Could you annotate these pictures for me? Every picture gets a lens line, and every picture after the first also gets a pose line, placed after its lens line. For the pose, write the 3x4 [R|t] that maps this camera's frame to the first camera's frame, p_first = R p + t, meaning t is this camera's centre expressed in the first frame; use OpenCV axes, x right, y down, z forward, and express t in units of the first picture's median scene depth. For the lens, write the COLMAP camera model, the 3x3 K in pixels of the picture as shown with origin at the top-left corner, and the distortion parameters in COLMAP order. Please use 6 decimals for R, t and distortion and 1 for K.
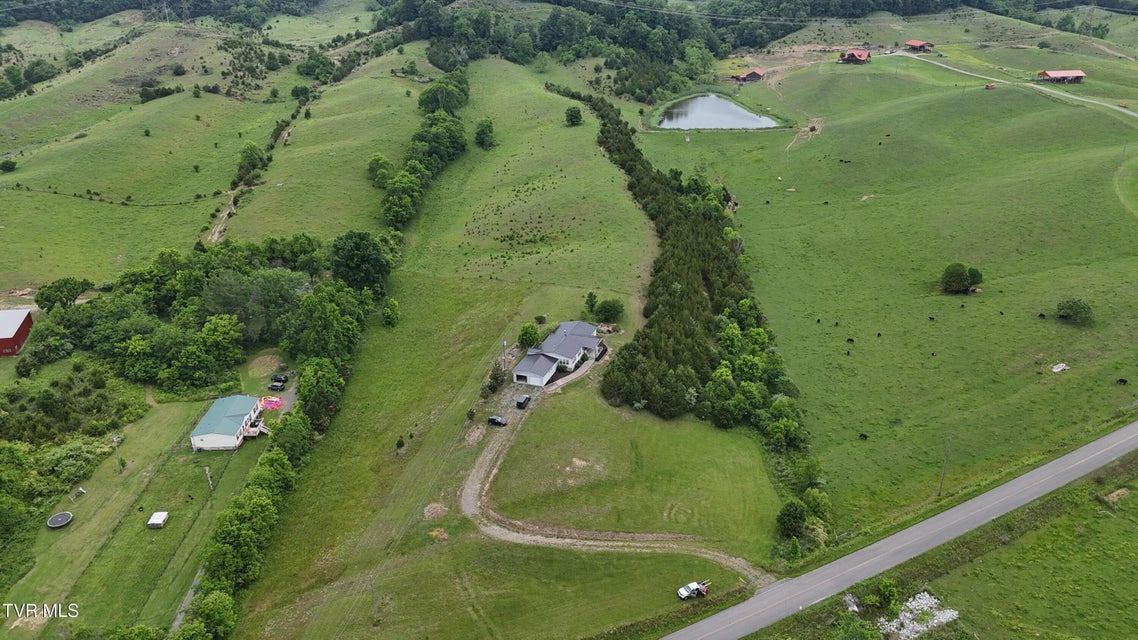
lens RADIAL K [[834.9, 0, 569.0], [0, 834.9, 320.0], [0, 0, 1]] dist [0.068826, -0.059069]
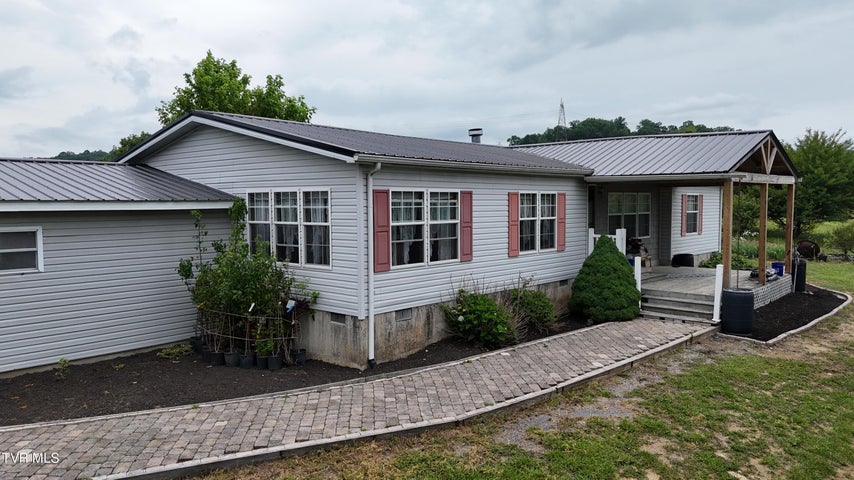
lens RADIAL K [[626.6, 0, 427.0], [0, 626.6, 240.0], [0, 0, 1]] dist [0.068826, -0.059069]
pose [[0.930202, 0.030881, -0.365746, 0.021418], [-0.157388, 0.933757, -0.321445, 0.053491], [0.331592, 0.356573, 0.873443, 0.752618]]
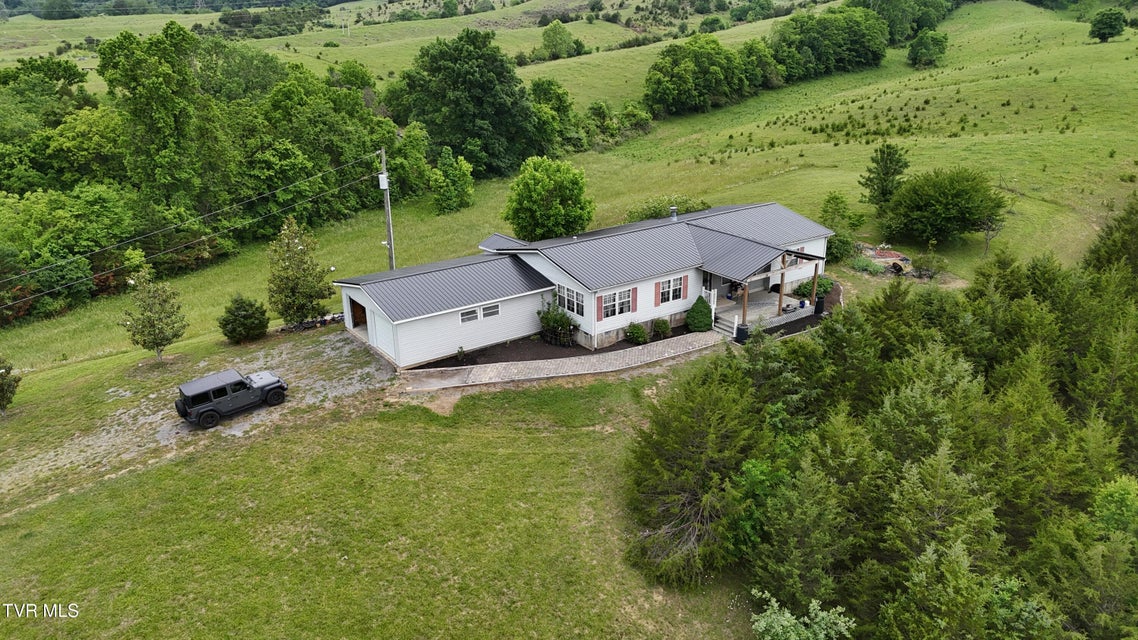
lens RADIAL K [[834.9, 0, 569.0], [0, 834.9, 320.0], [0, 0, 1]] dist [0.068826, -0.059069]
pose [[0.822082, 0.201210, -0.532631, 0.090870], [-0.234120, 0.972190, 0.005912, 0.042701], [0.519008, 0.119839, 0.846327, 0.637963]]
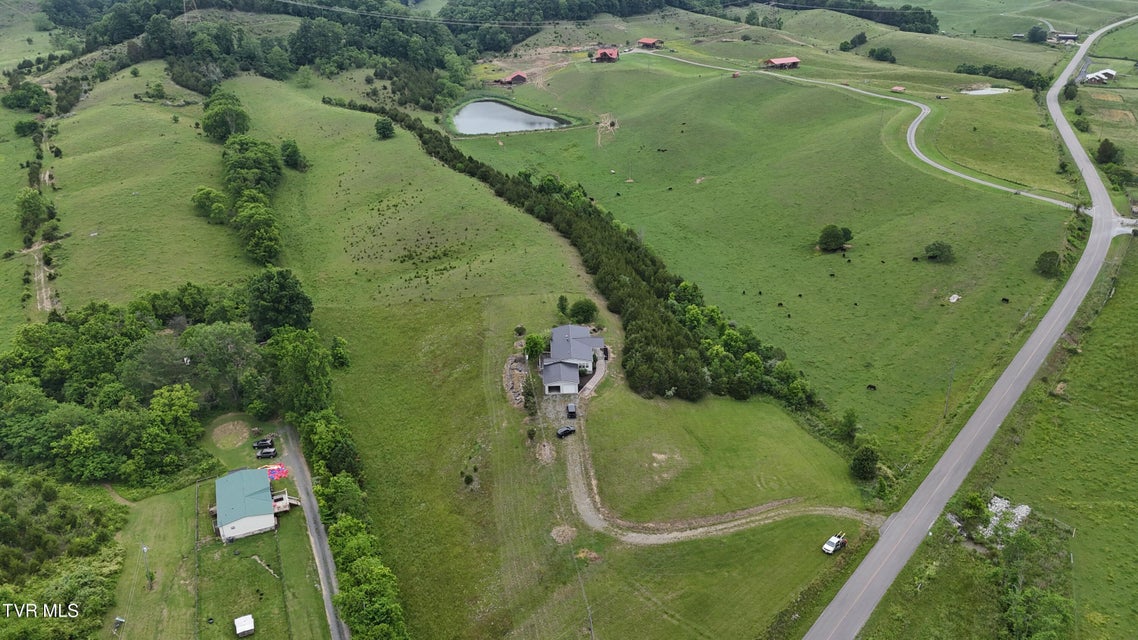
lens RADIAL K [[834.9, 0, 569.0], [0, 834.9, 320.0], [0, 0, 1]] dist [0.068826, -0.059069]
pose [[0.928812, -0.158953, 0.334727, -0.273453], [0.161787, 0.986631, 0.019592, -0.020519], [-0.333366, 0.035958, 0.942111, 0.051628]]
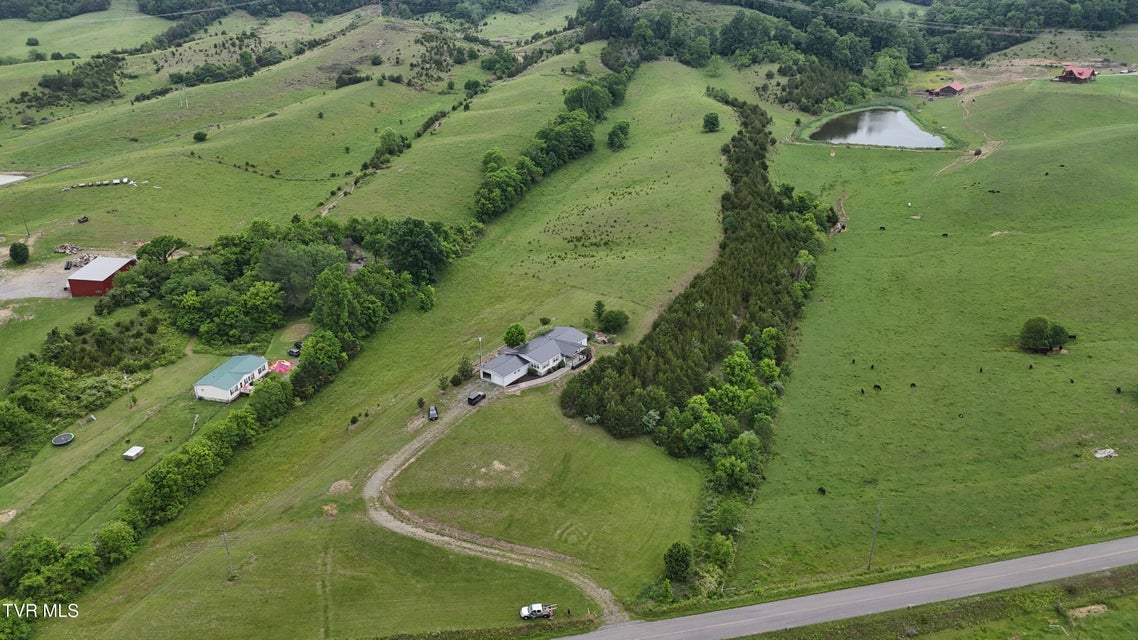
lens RADIAL K [[834.9, 0, 569.0], [0, 834.9, 320.0], [0, 0, 1]] dist [0.068826, -0.059069]
pose [[0.957991, 0.122471, -0.259336, 0.224923], [-0.122623, 0.992330, 0.015653, -0.019251], [0.259263, 0.016805, 0.965660, 0.035995]]
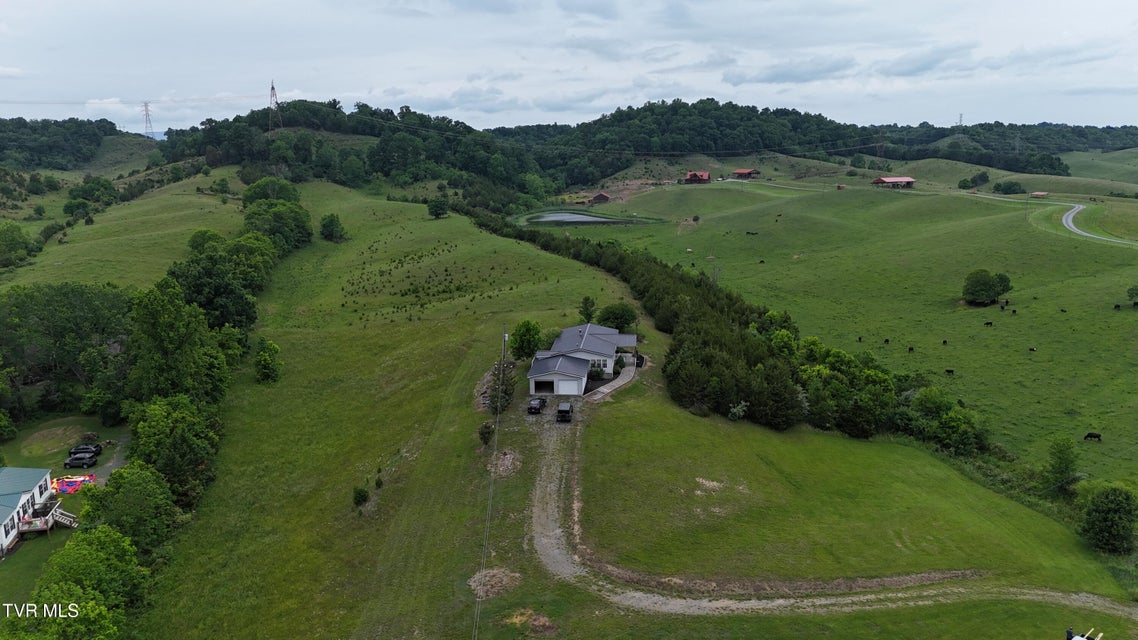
lens RADIAL K [[834.9, 0, 569.0], [0, 834.9, 320.0], [0, 0, 1]] dist [0.068826, -0.059069]
pose [[0.968003, -0.049266, 0.246055, -0.142585], [0.104200, 0.970921, -0.215533, 0.119318], [-0.228282, 0.234275, 0.944988, 0.317831]]
